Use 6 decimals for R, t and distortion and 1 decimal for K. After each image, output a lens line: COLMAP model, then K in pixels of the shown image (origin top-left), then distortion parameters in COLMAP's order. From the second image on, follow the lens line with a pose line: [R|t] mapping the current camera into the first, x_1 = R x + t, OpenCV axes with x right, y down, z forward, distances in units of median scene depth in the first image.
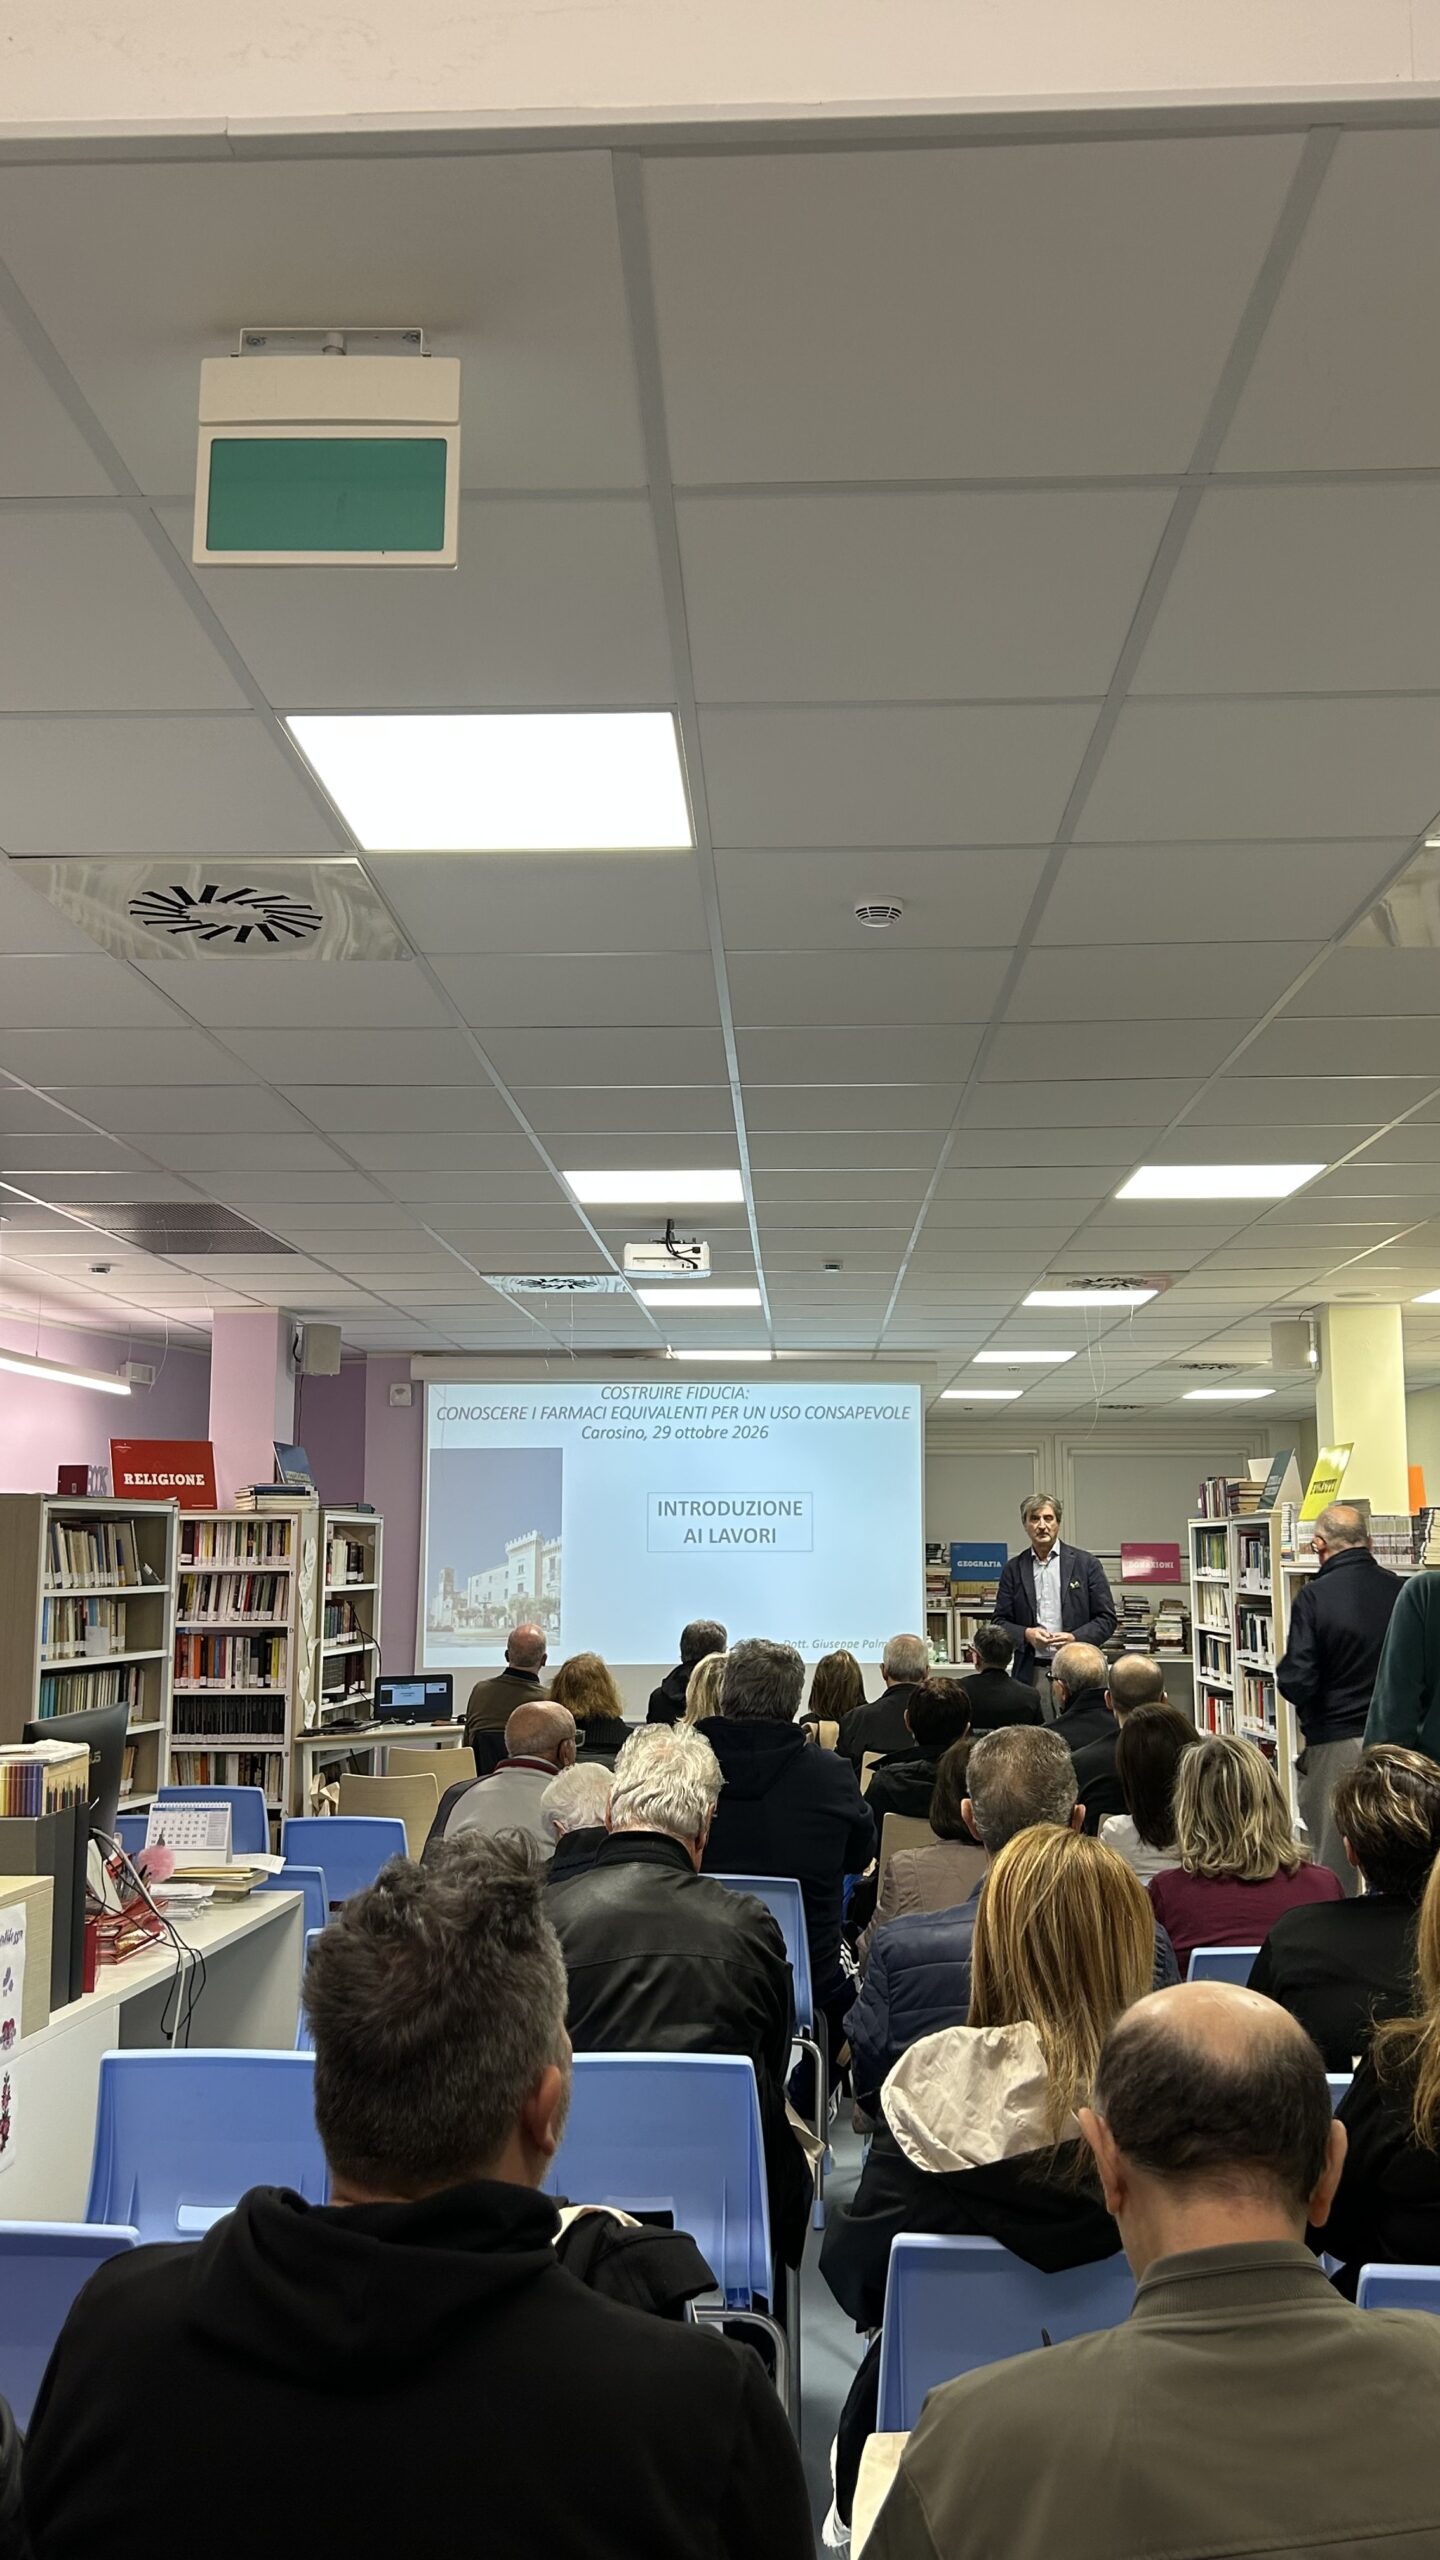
lens RADIAL K [[2182.7, 0, 726.2], [0, 2182.7, 1272.9], [0, 0, 1]] dist [0.142605, 0.000181]
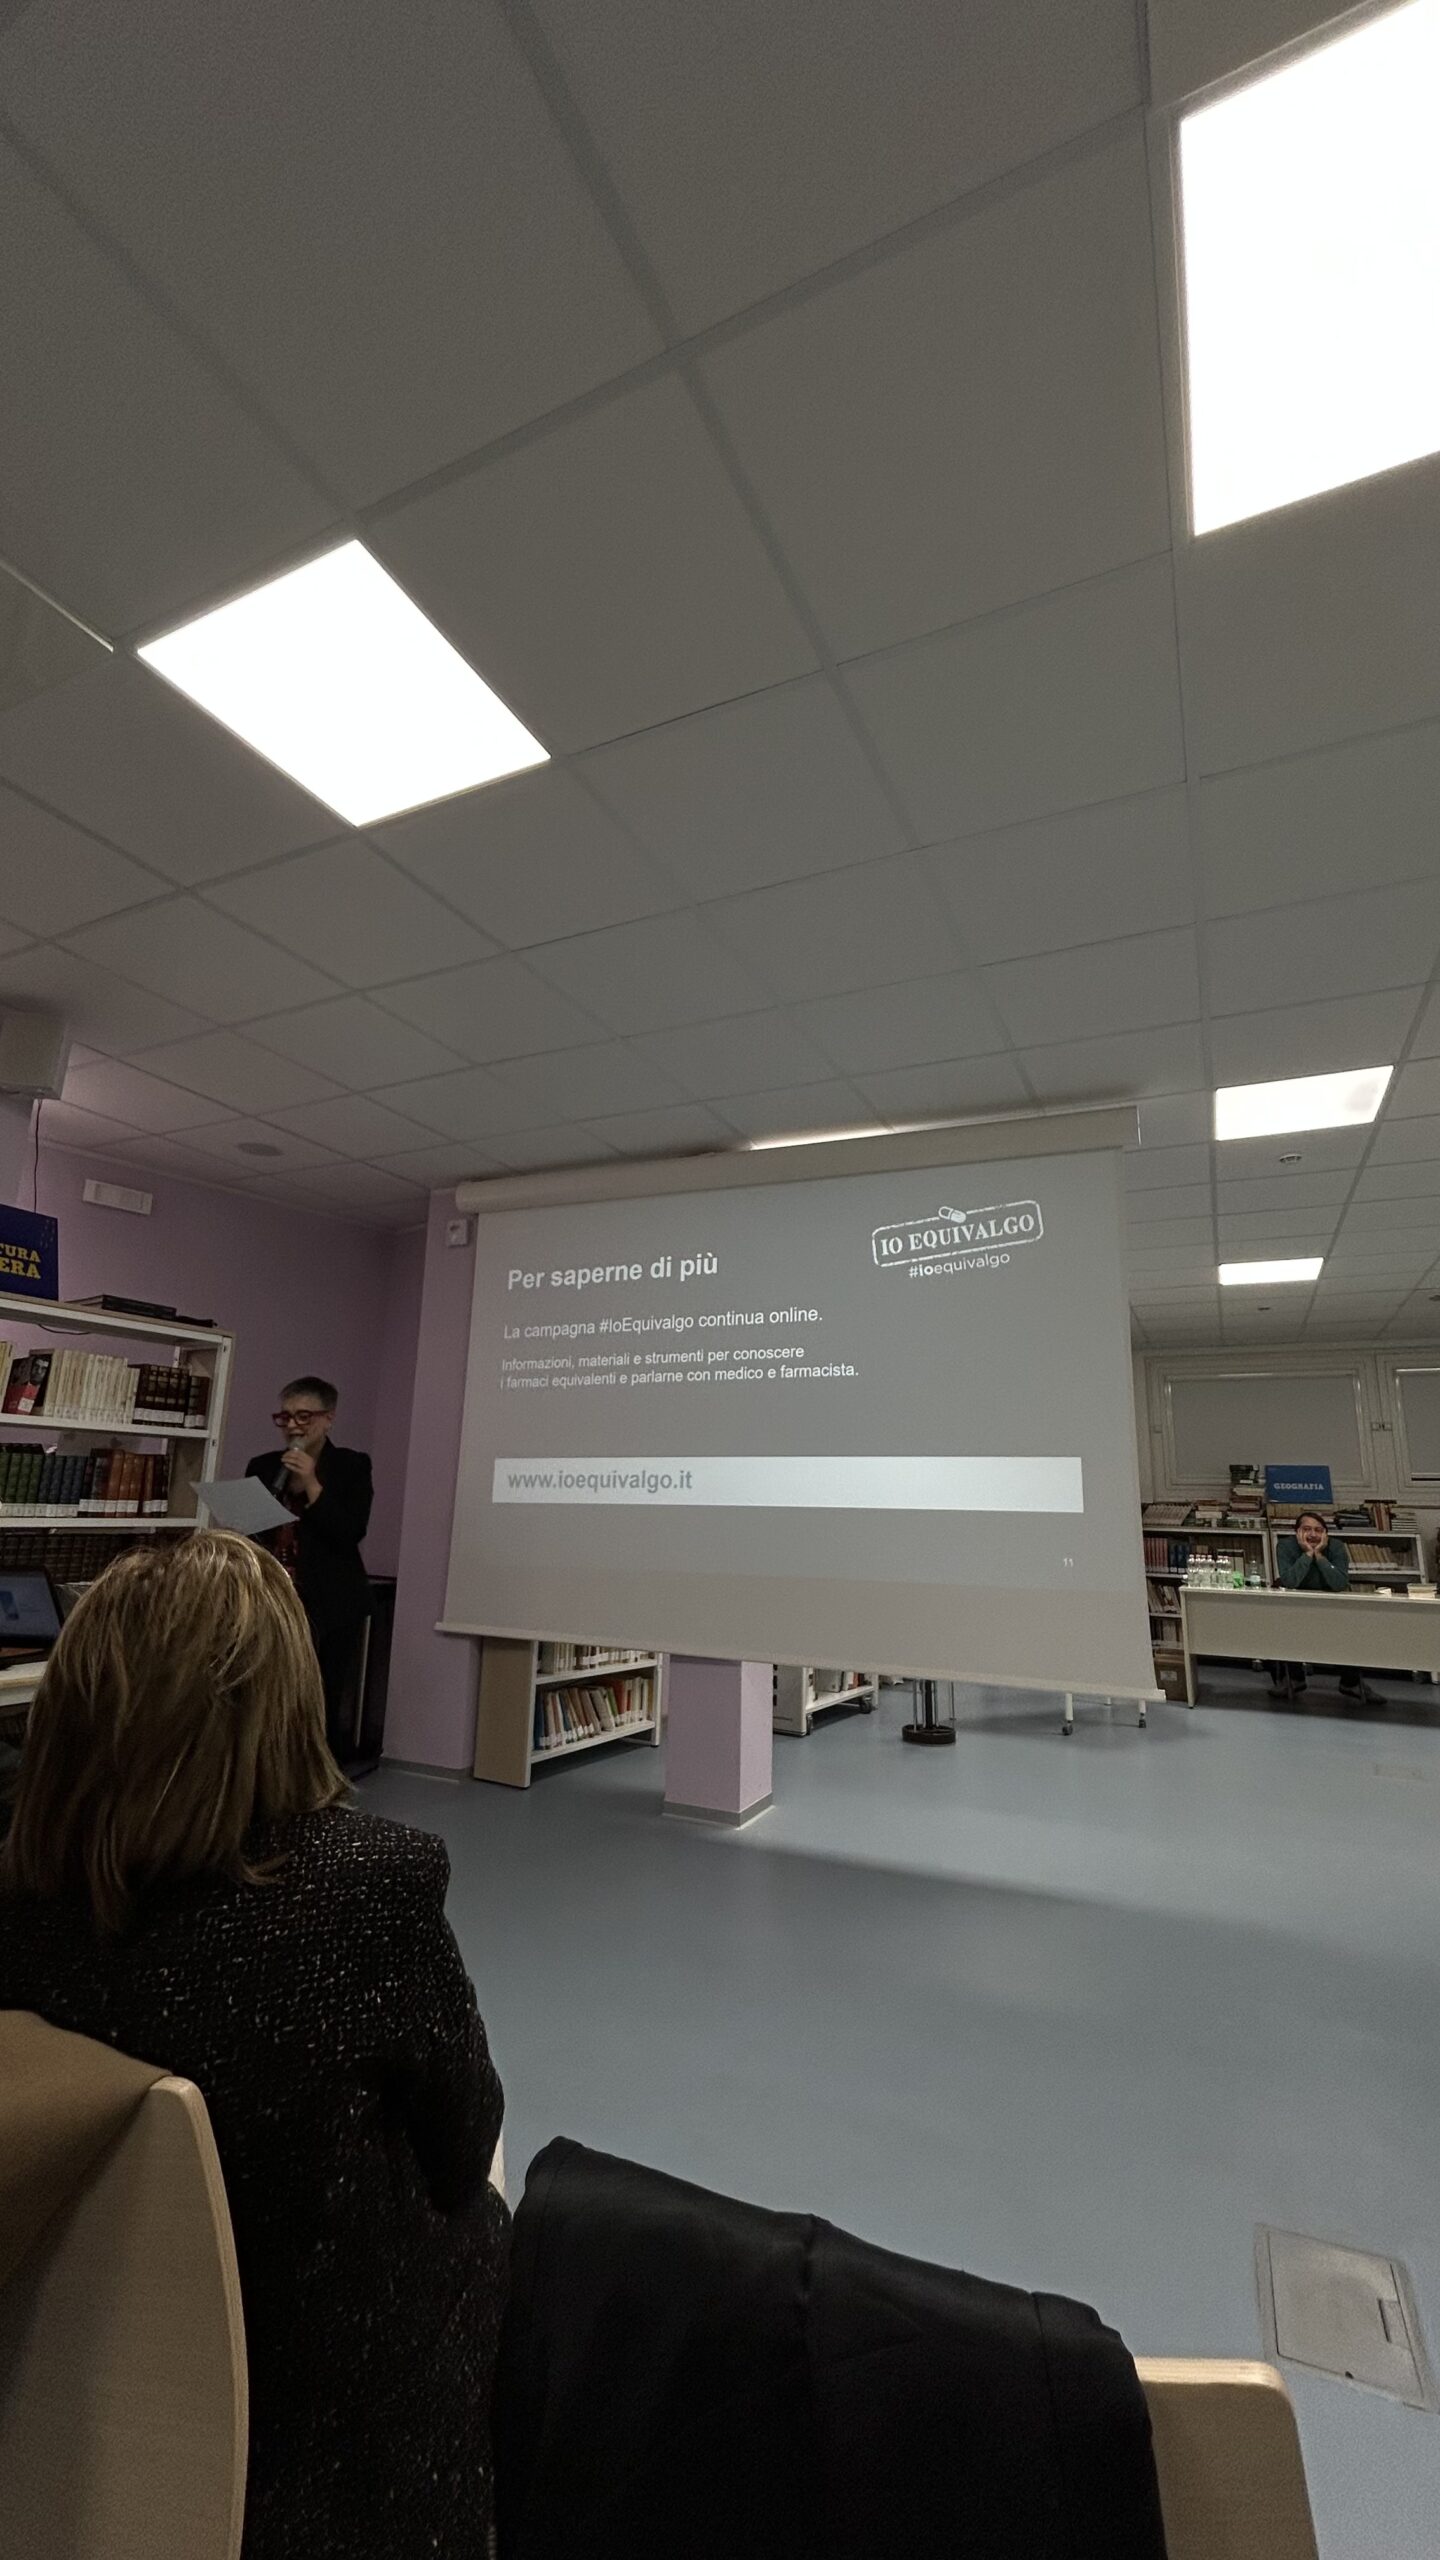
lens RADIAL K [[1026.9, 0, 720.0], [0, 1026.9, 1280.0], [0, 0, 1]] dist [-0.011028, 0.000030]
pose [[0.913318, -0.066402, -0.401797, 0.102041], [0.028268, 0.994575, -0.100112, 0.117020], [0.406265, 0.080076, 0.910240, 0.690202]]
